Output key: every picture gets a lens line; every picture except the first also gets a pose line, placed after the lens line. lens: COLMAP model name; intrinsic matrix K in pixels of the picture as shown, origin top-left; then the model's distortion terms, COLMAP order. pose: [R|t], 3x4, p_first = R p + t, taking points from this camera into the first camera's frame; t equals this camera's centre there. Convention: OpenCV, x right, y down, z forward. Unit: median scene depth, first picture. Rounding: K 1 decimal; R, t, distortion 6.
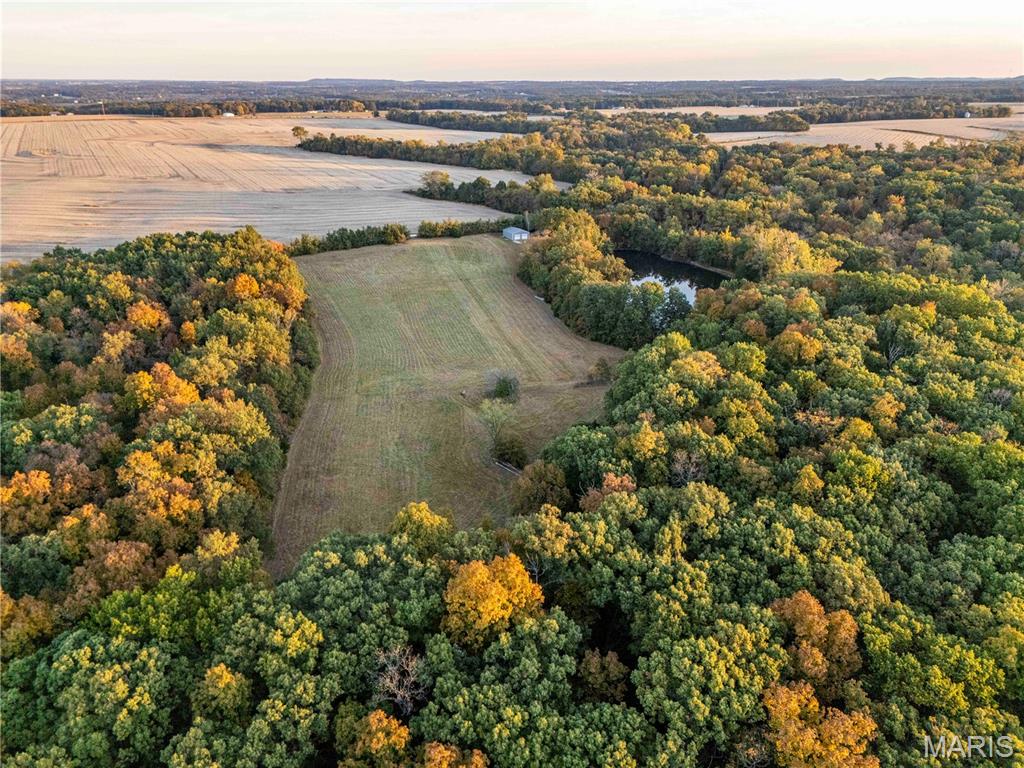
lens RADIAL K [[754.3, 0, 515.2], [0, 754.3, 384.6], [0, 0, 1]] dist [0.073659, -0.066482]
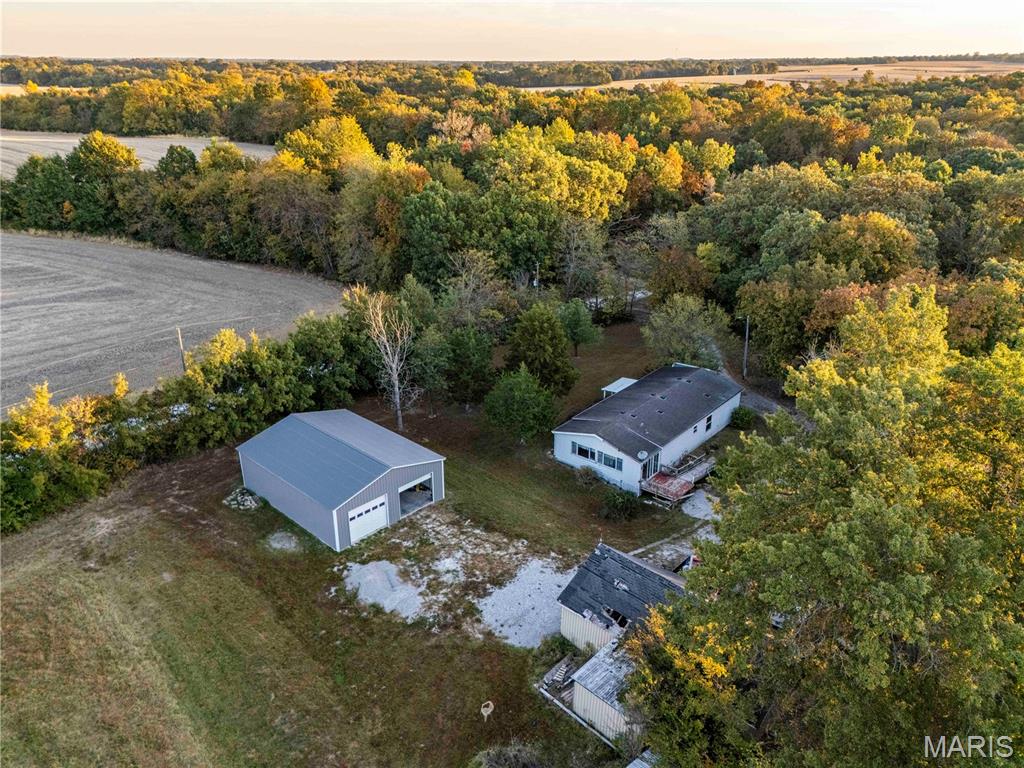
lens RADIAL K [[754.3, 0, 515.2], [0, 754.3, 384.6], [0, 0, 1]] dist [0.073659, -0.066482]
pose [[0.927535, -0.145423, 0.344284, -0.012752], [0.139085, 0.989339, 0.043180, -0.183280], [-0.346892, 0.007834, 0.937872, 0.719616]]
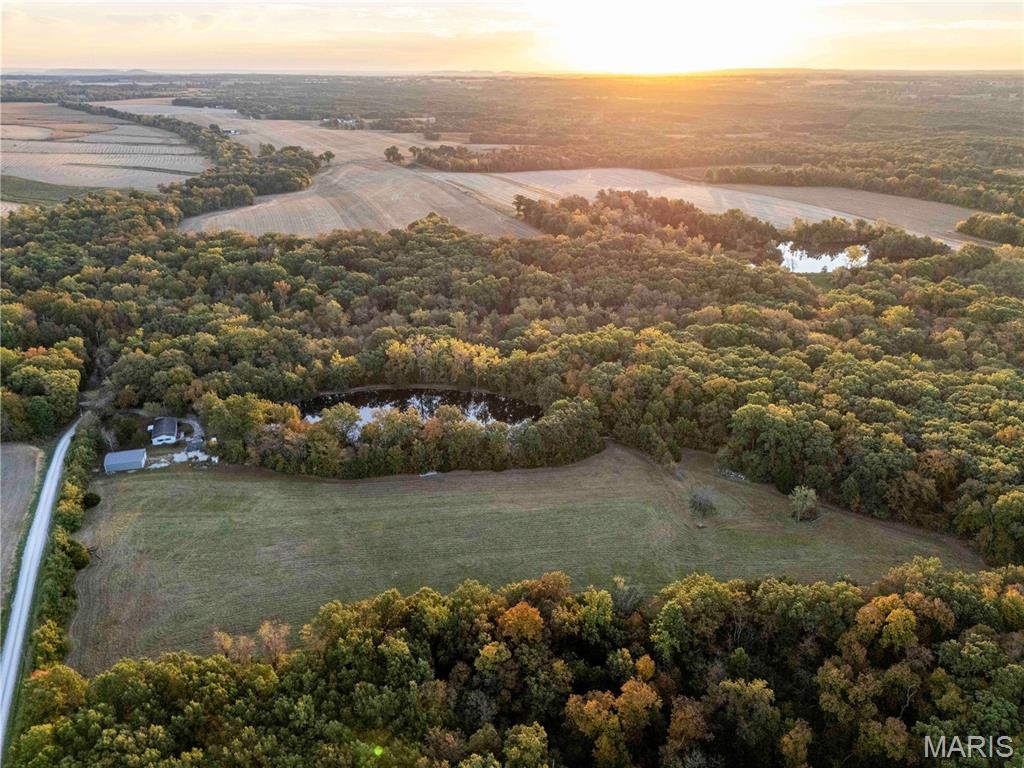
lens RADIAL K [[754.3, 0, 515.2], [0, 754.3, 384.6], [0, 0, 1]] dist [0.073659, -0.066482]
pose [[0.143625, -0.385968, 0.911263, -0.491736], [0.376971, 0.872725, 0.310231, -0.294241], [-0.915022, 0.298963, 0.270844, 0.371912]]
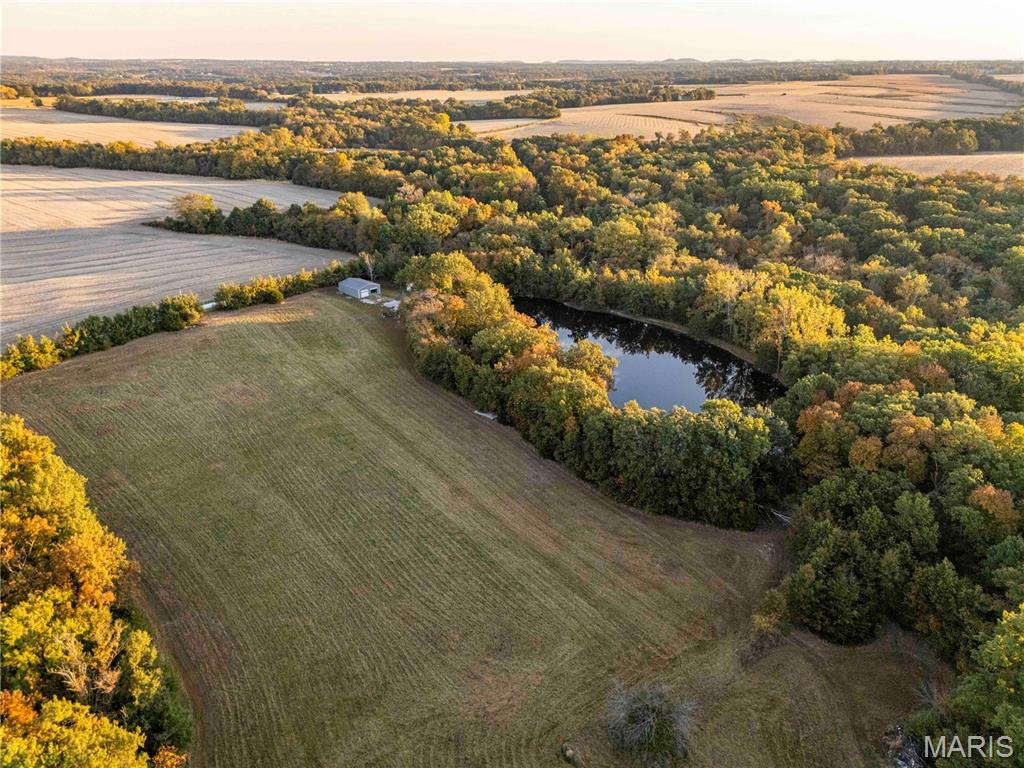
lens RADIAL K [[754.3, 0, 515.2], [0, 754.3, 384.6], [0, 0, 1]] dist [0.073659, -0.066482]
pose [[0.930914, -0.143092, 0.336042, -0.096539], [0.135624, 0.989705, 0.045723, -0.103058], [-0.339125, 0.003011, 0.940736, 0.236771]]
